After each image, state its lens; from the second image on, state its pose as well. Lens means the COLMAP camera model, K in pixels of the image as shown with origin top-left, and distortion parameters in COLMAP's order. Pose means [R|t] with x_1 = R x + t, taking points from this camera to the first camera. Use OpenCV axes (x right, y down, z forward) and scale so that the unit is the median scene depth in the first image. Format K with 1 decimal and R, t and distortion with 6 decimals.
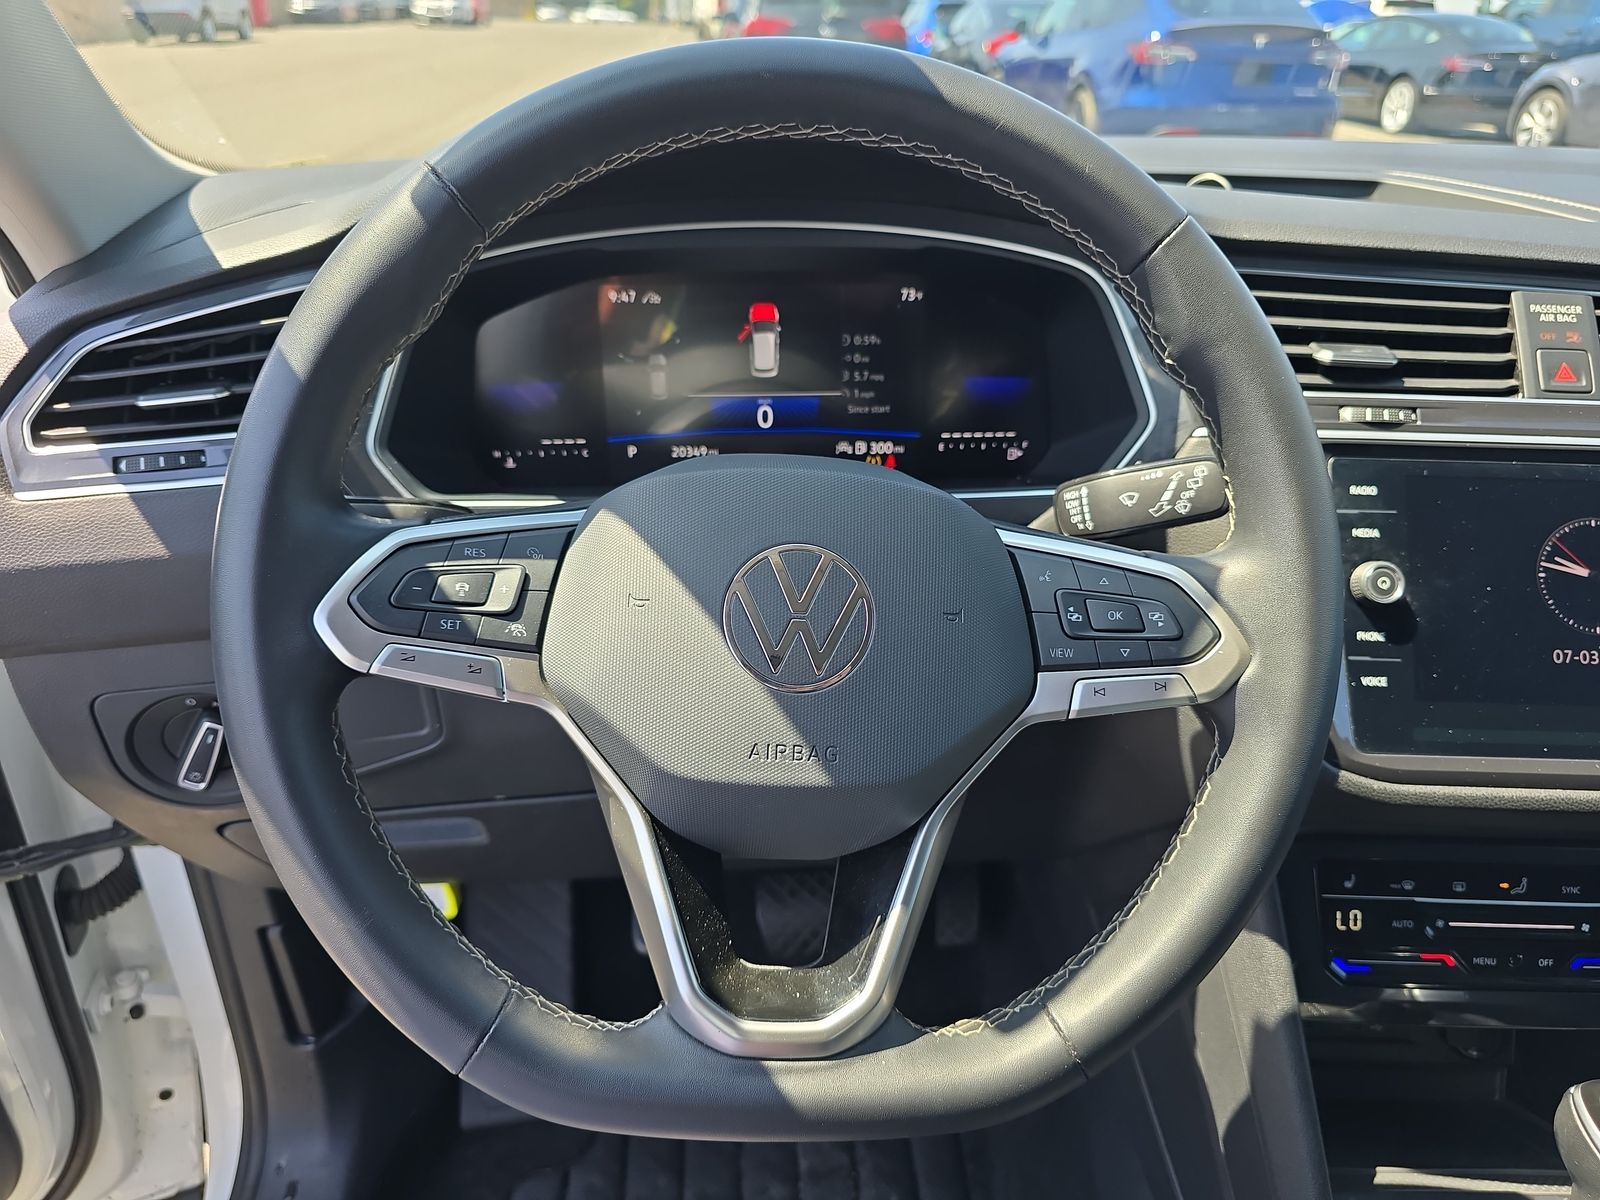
lens RADIAL K [[1079.1, 0, 800.2], [0, 1079.1, 595.2], [0, 0, 1]] dist [0.022126, -0.027048]
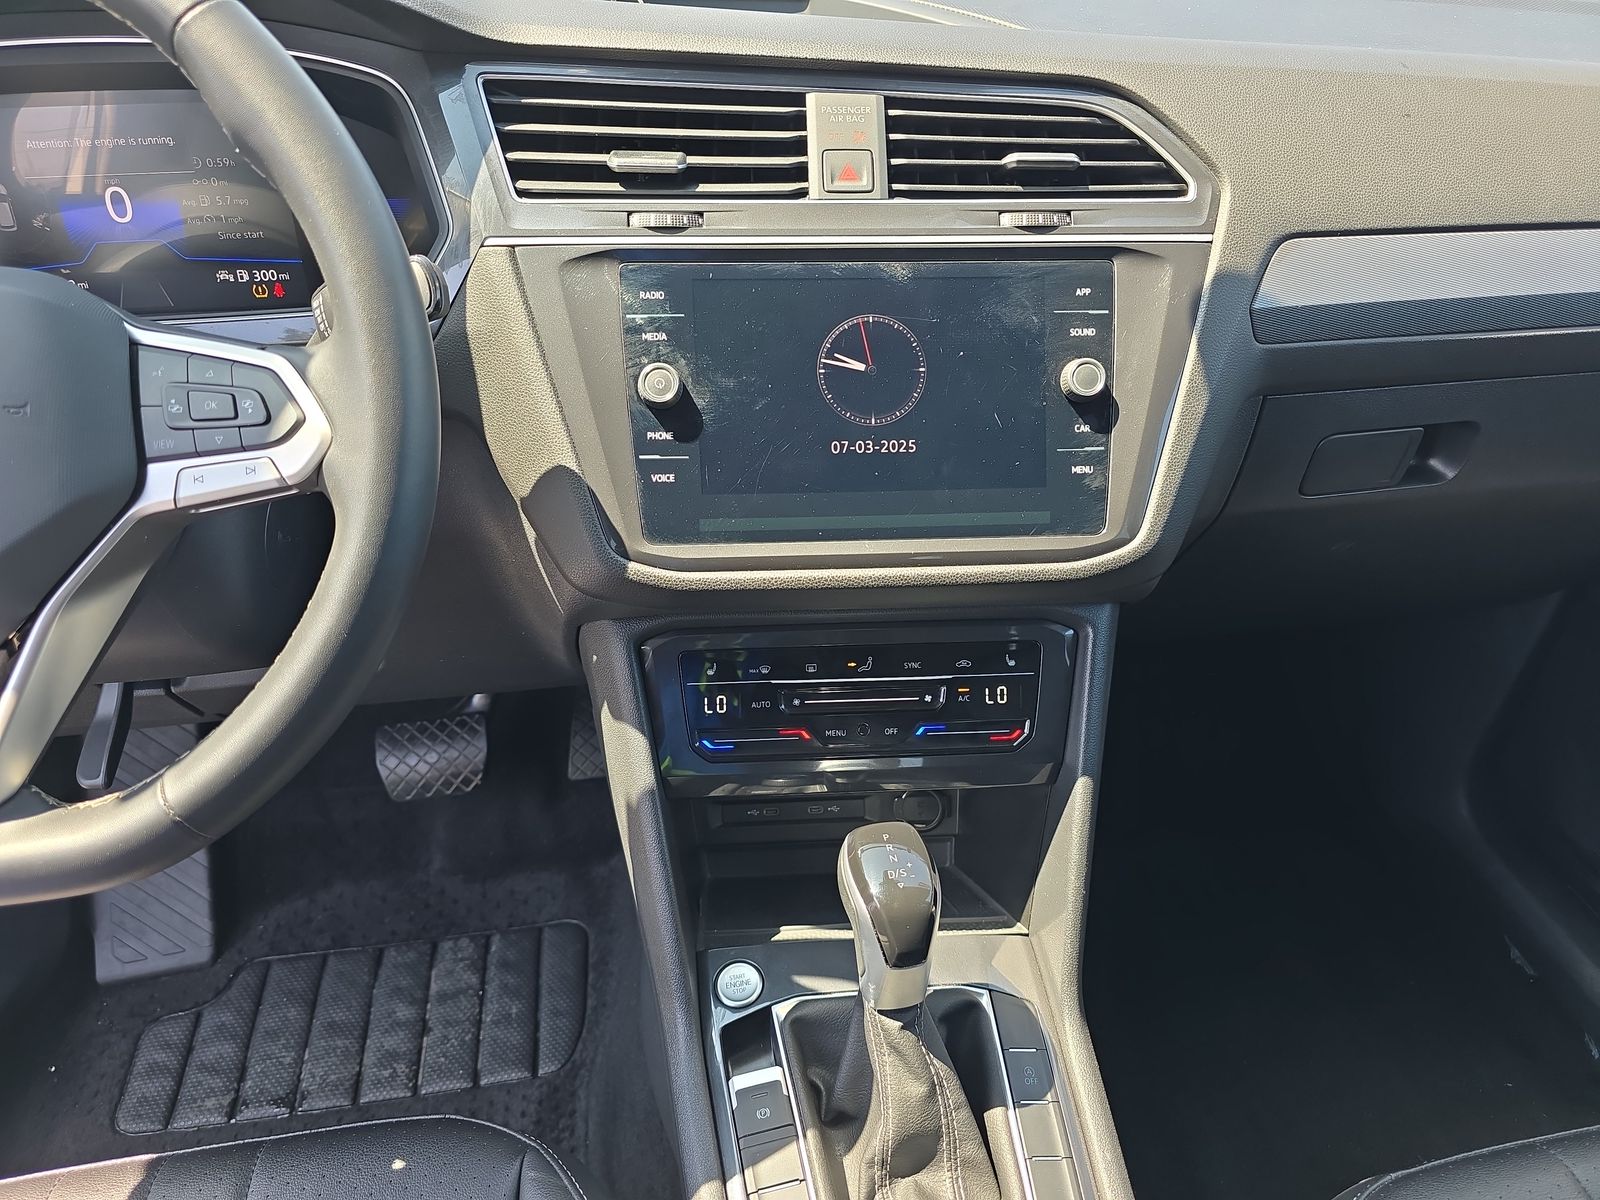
lens RADIAL K [[1079.1, 0, 796.4], [0, 1079.1, 613.7], [0, 0, 1]] dist [0.022126, -0.027048]
pose [[0.994626, -0.057343, 0.086208, 0.552731], [0.046203, 0.990945, 0.126071, 0.082910], [-0.092657, -0.121410, 0.988268, -0.080669]]
